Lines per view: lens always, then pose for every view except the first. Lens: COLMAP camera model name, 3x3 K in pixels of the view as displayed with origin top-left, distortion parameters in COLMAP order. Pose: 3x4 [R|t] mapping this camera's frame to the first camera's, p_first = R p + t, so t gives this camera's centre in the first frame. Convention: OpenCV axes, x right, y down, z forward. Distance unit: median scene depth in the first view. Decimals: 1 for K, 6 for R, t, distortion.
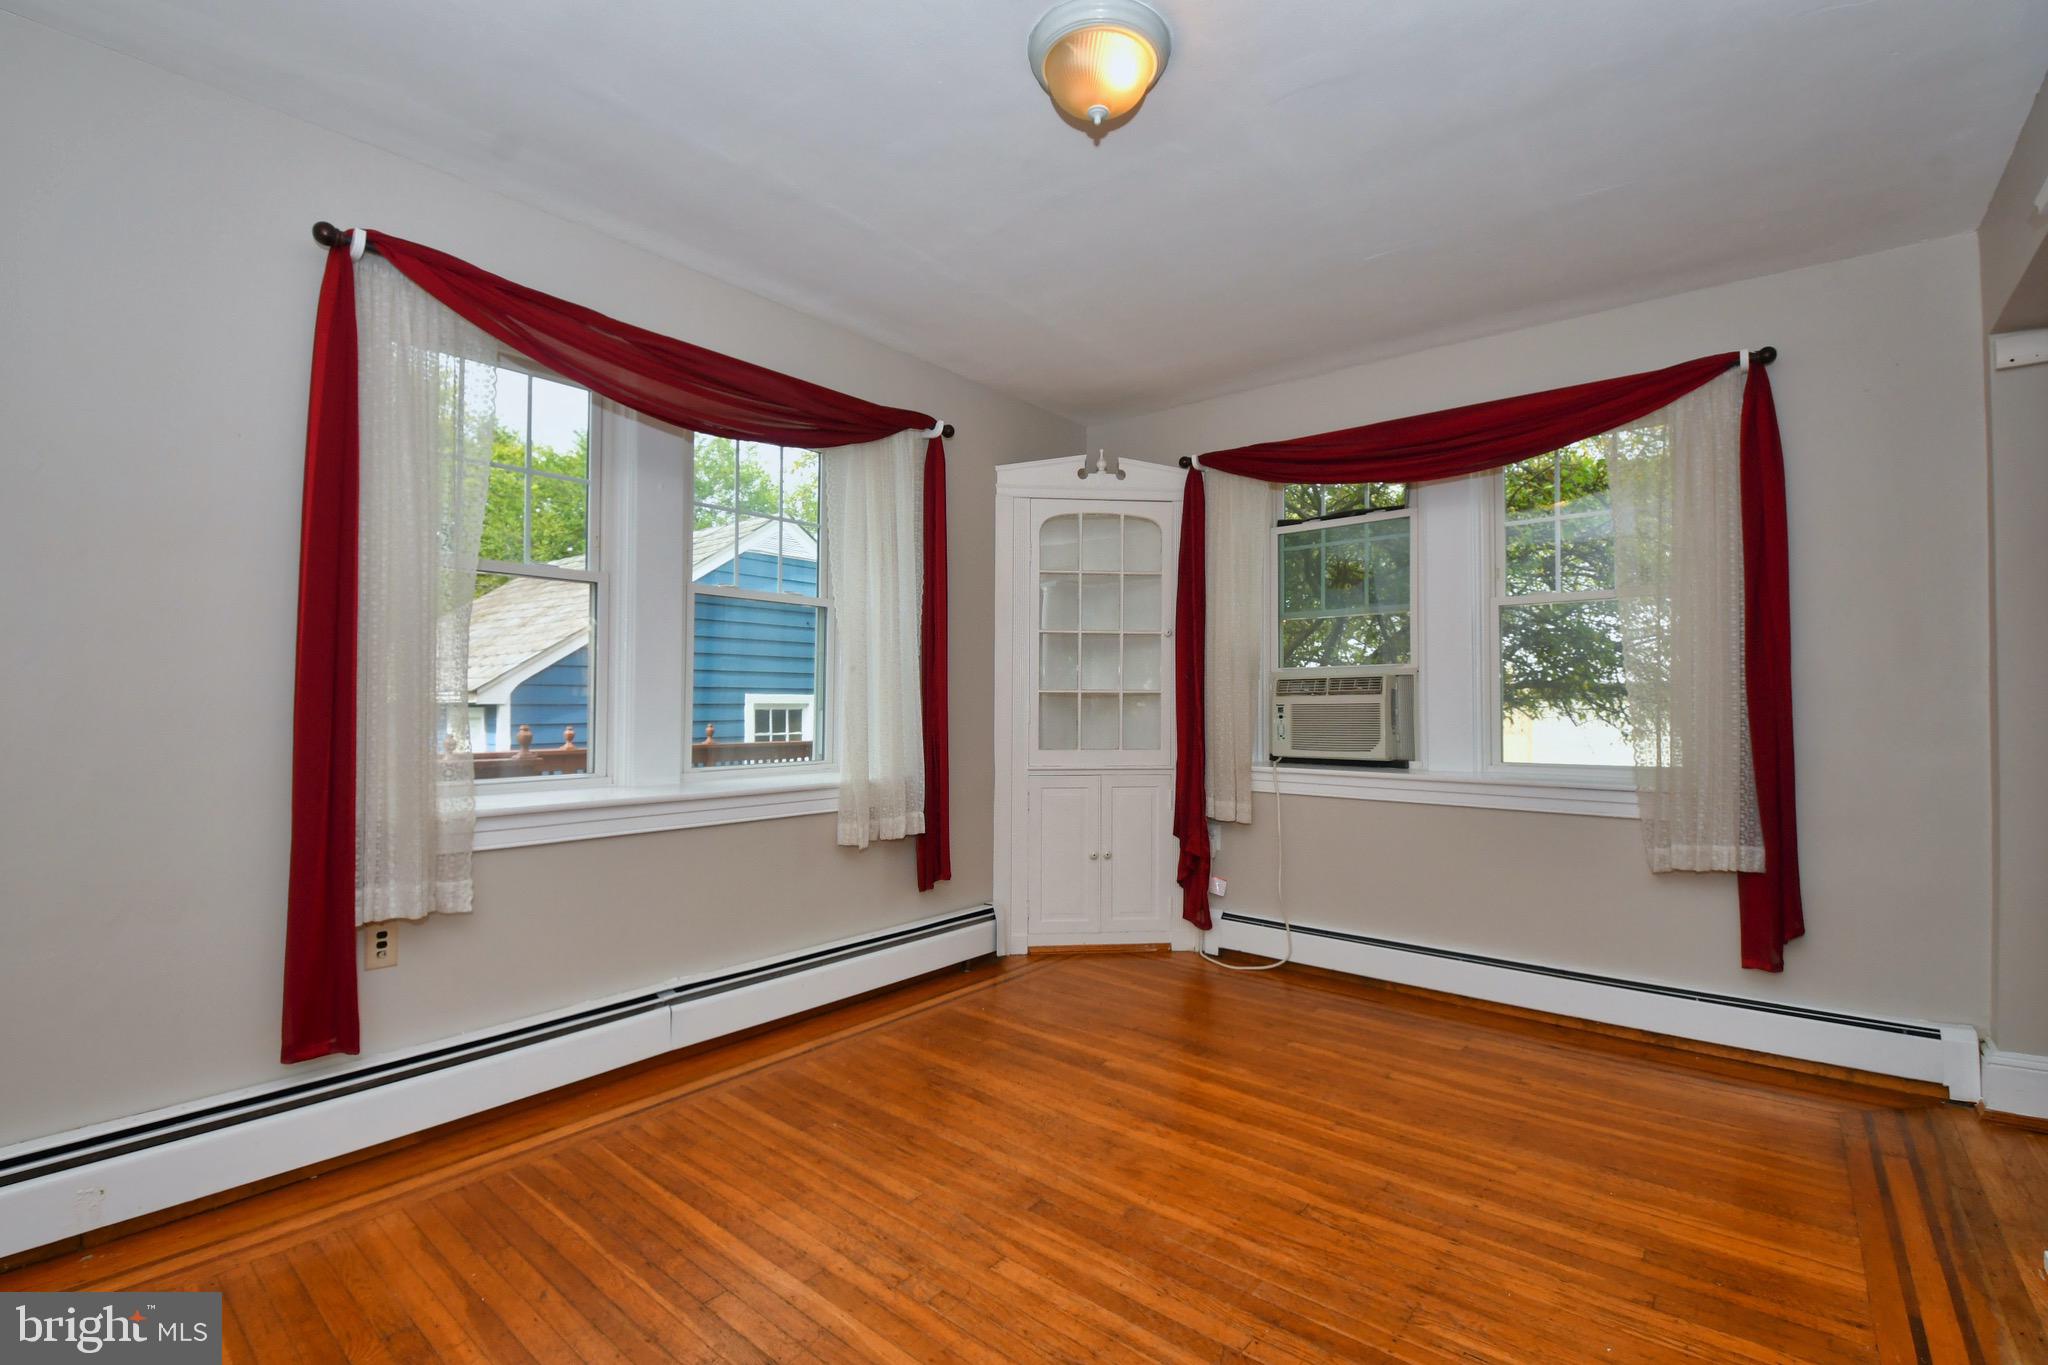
lens RADIAL K [[905.4, 0, 1018.4], [0, 905.4, 692.5], [0, 0, 1]] dist [0.018567, -0.020123]
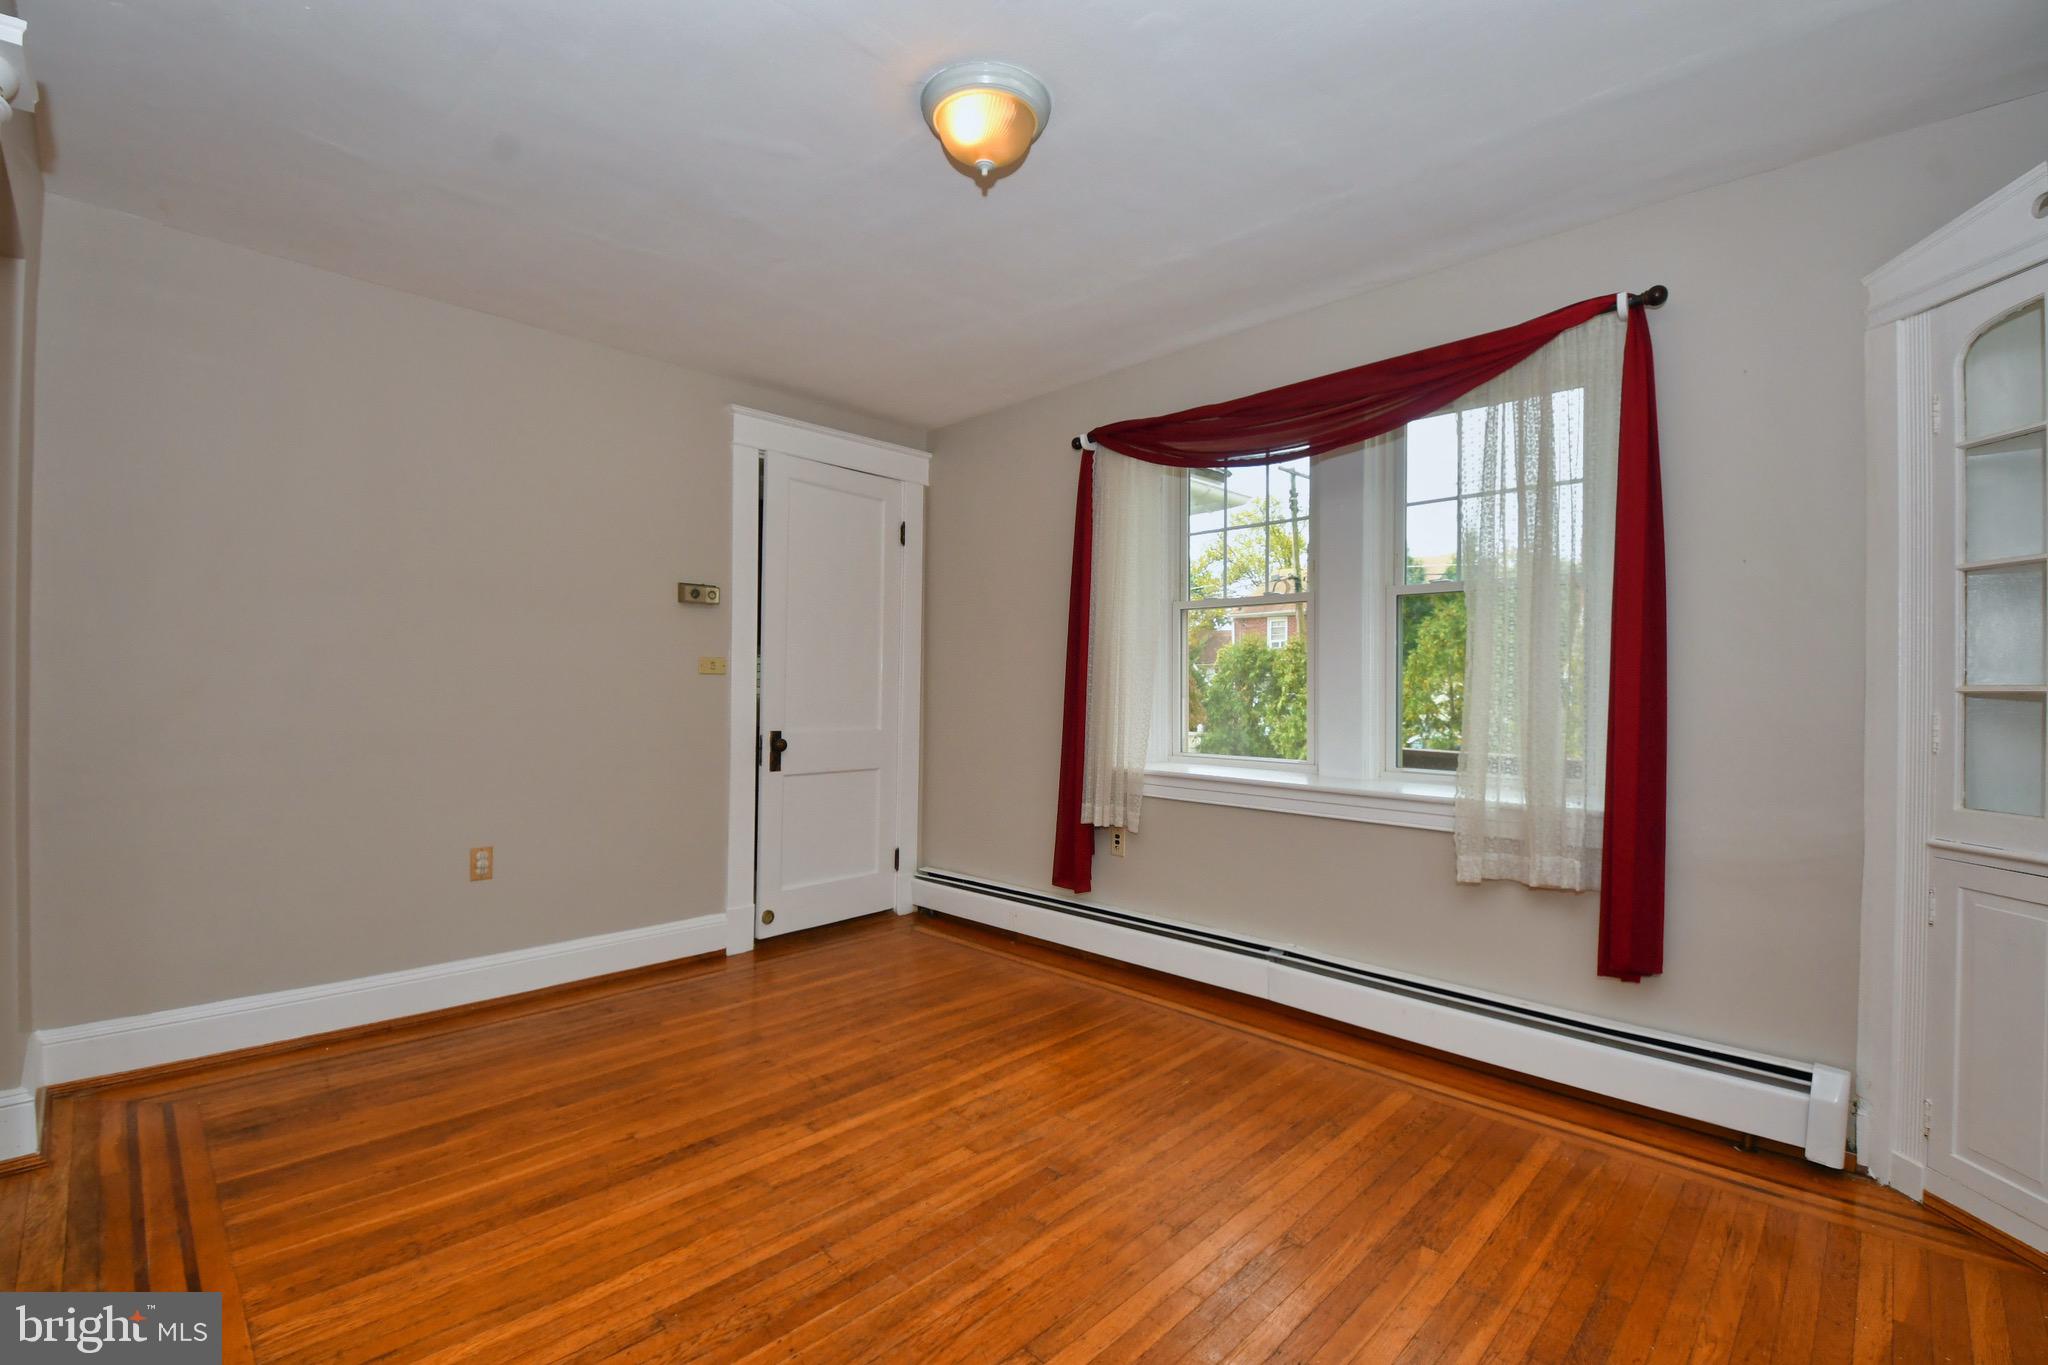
lens RADIAL K [[896.6, 0, 1015.3], [0, 896.6, 686.5], [0, 0, 1]] dist [0.032195, -0.024461]
pose [[-0.083292, -0.009915, -0.996476, 0.764344], [0.002307, 0.999946, -0.010143, 0.001905], [0.996523, -0.003144, -0.083265, 0.733684]]
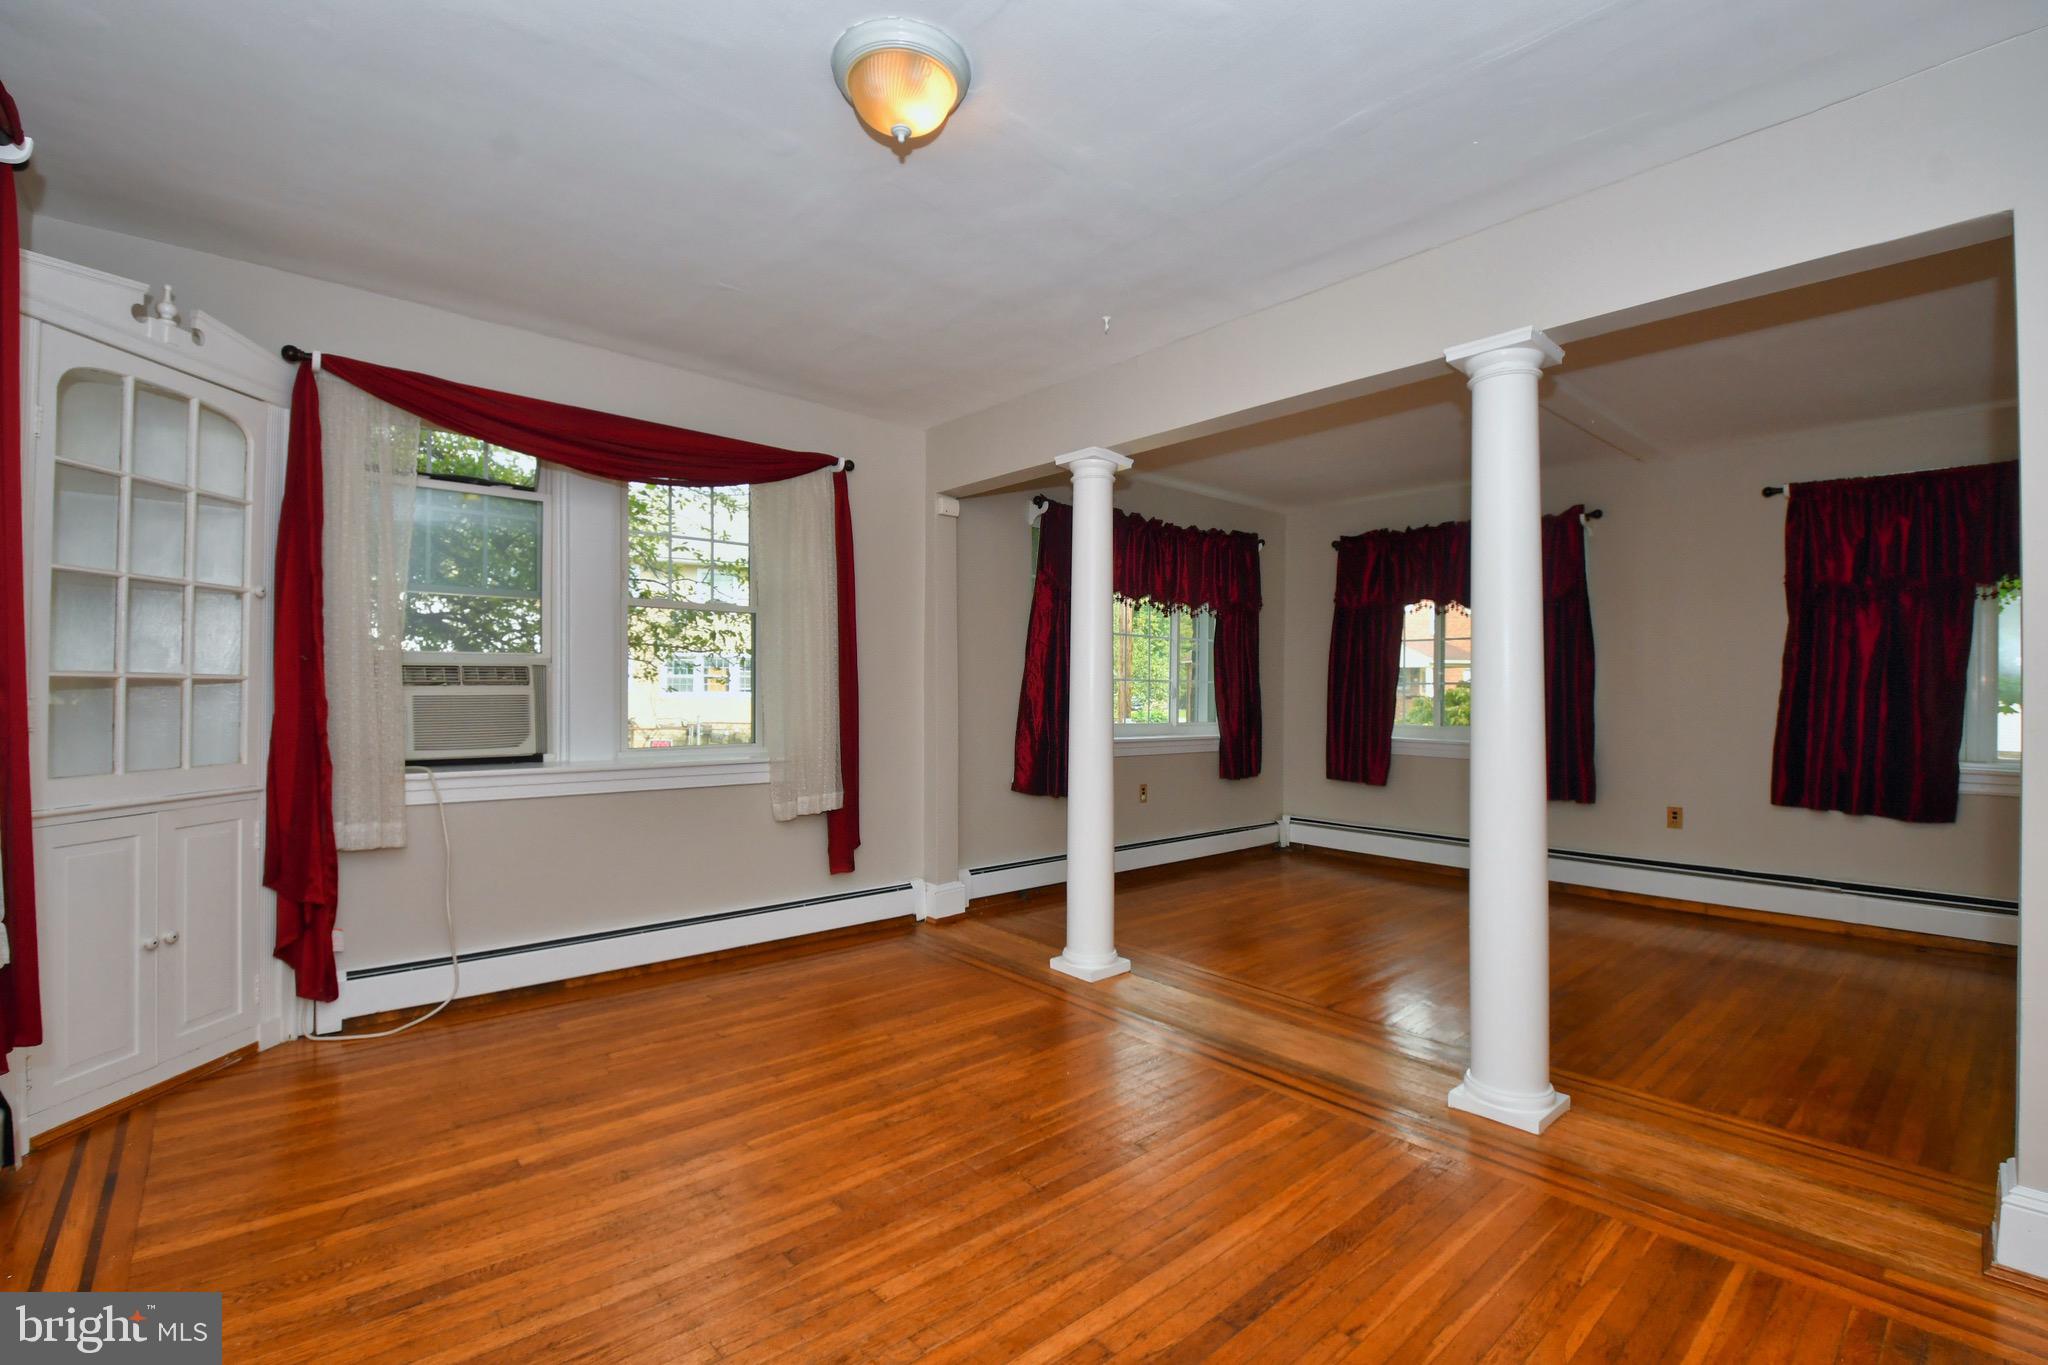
lens RADIAL K [[905.4, 0, 1018.4], [0, 905.4, 692.5], [0, 0, 1]] dist [0.018567, -0.020123]
pose [[0.157045, -0.000750, 0.987591, -0.589550], [-0.020296, 0.999786, 0.003987, -0.005998], [-0.987383, -0.020670, 0.156996, 0.452125]]
